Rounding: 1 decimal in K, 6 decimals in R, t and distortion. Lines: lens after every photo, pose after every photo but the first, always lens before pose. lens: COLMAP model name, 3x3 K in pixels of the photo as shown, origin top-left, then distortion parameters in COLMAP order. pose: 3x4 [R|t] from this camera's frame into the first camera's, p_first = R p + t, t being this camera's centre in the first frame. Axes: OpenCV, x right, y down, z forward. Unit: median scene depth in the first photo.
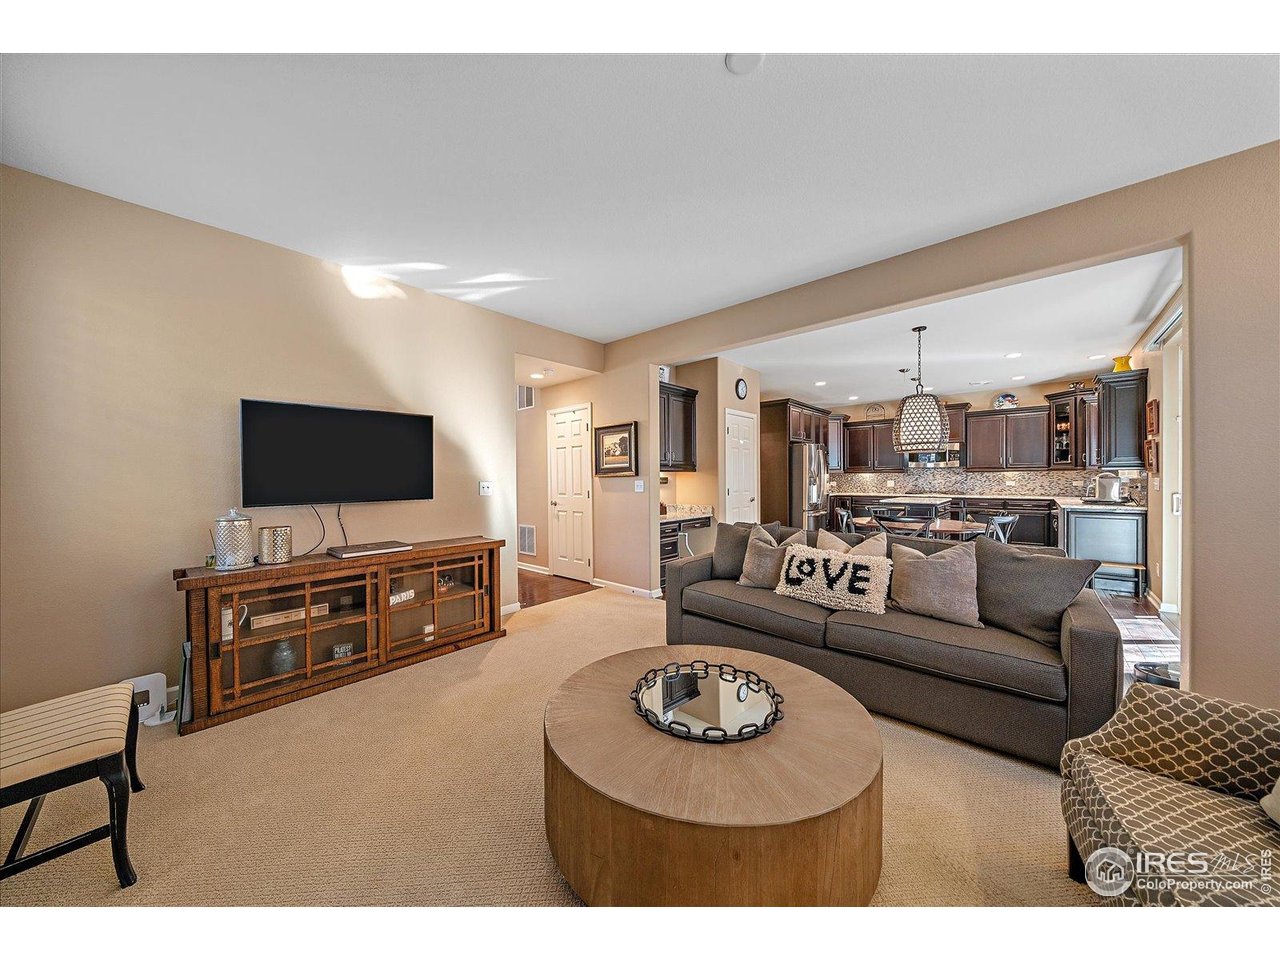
lens RADIAL K [[444.1, 0, 640.0], [0, 444.1, 480.0], [0, 0, 1]] dist [0.001150, 0.000013]
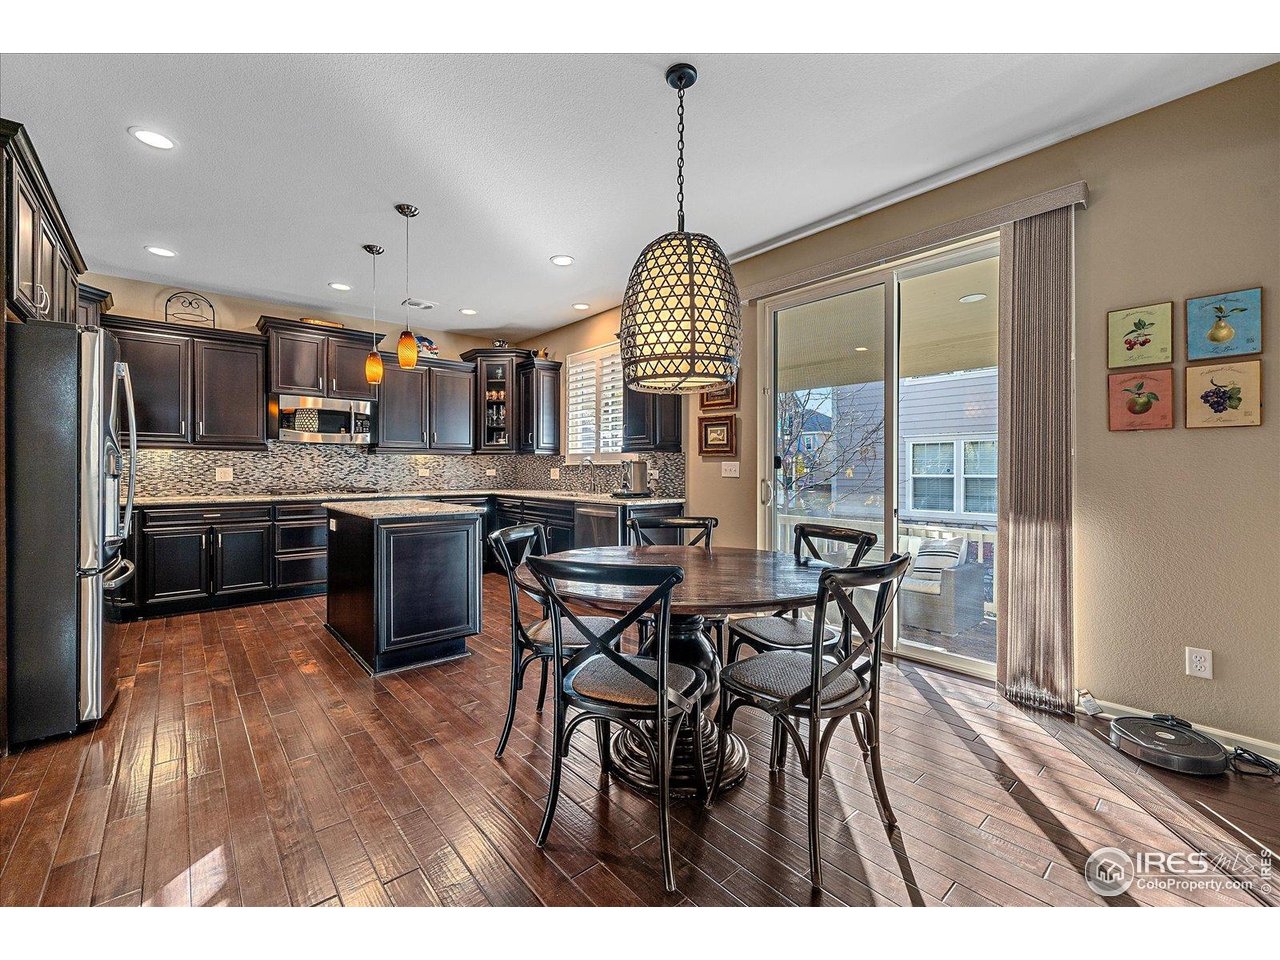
lens RADIAL K [[529.7, 0, 622.0], [0, 529.7, 472.2], [0, 0, 1]] dist [-0.000793, -0.000095]
pose [[0.162478, 0.002802, 0.986708, 0.101702], [0.004239, 0.999985, -0.003538, 0.011085], [-0.986703, 0.004757, 0.162463, 0.582675]]
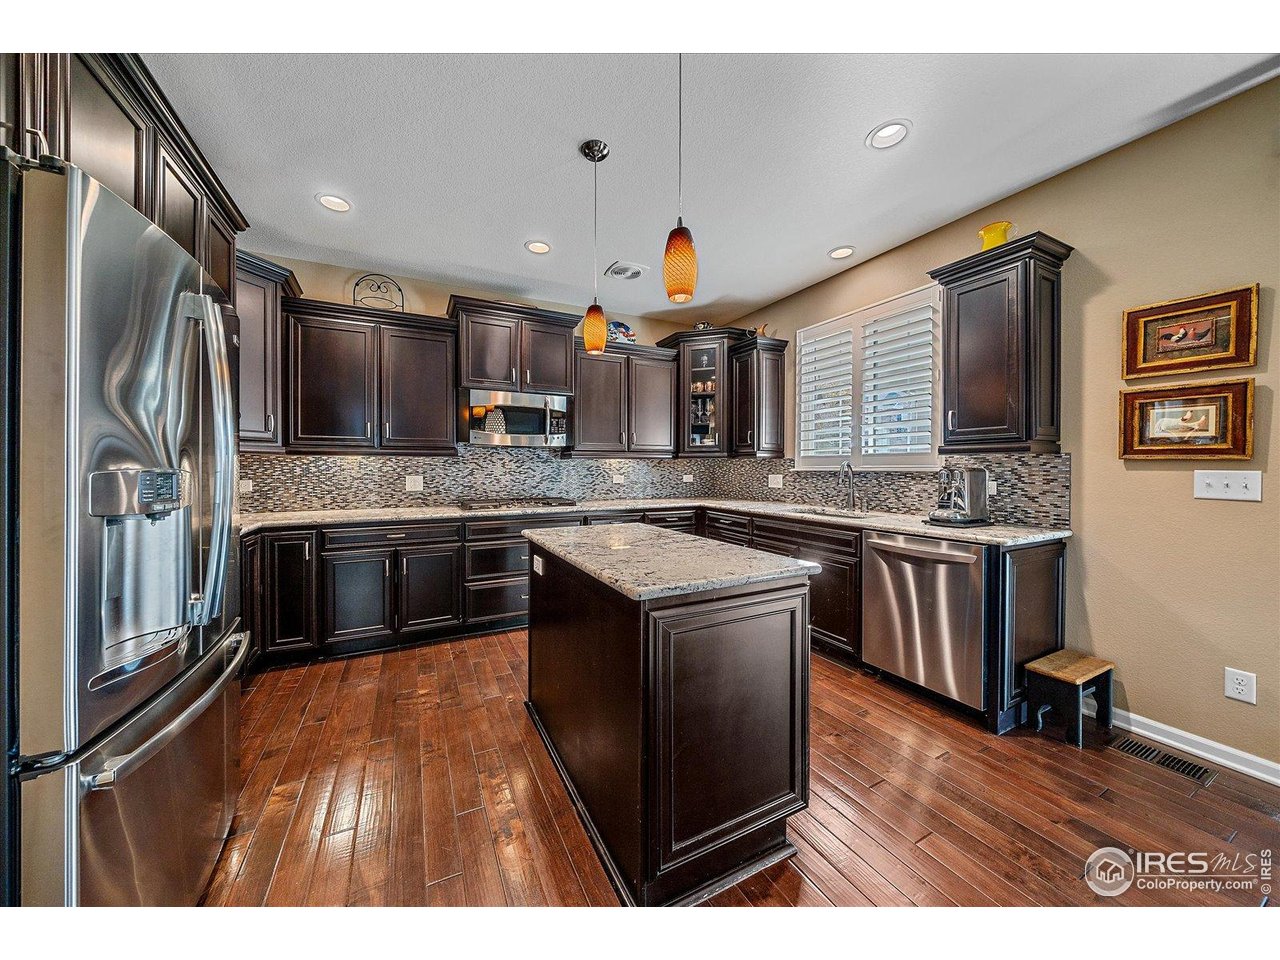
lens RADIAL K [[447.0, 0, 630.2], [0, 447.0, 471.2], [0, 0, 1]] dist [-0.000256, -0.000014]
pose [[0.389107, 0.001343, 0.921192, 0.306720], [0.003509, 0.999990, -0.002940, -0.001149], [-0.921186, 0.004377, 0.389098, 0.764606]]
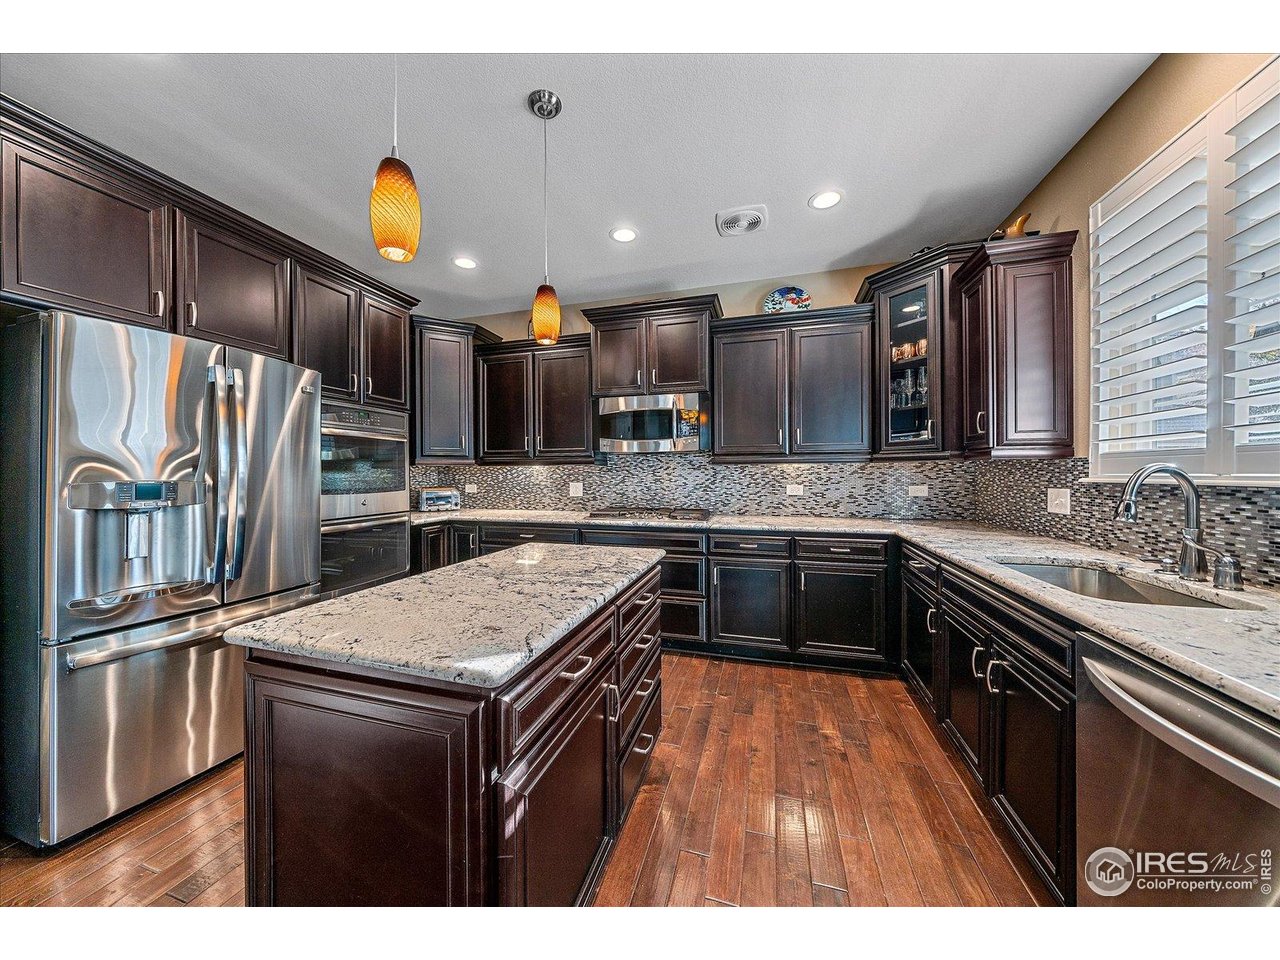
lens RADIAL K [[447.0, 0, 630.2], [0, 447.0, 471.2], [0, 0, 1]] dist [-0.000256, -0.000014]
pose [[0.918200, 0.006810, 0.396059, 0.507421], [-0.001684, 0.999910, -0.013288, -0.004950], [-0.396114, 0.011534, 0.918129, 0.657405]]
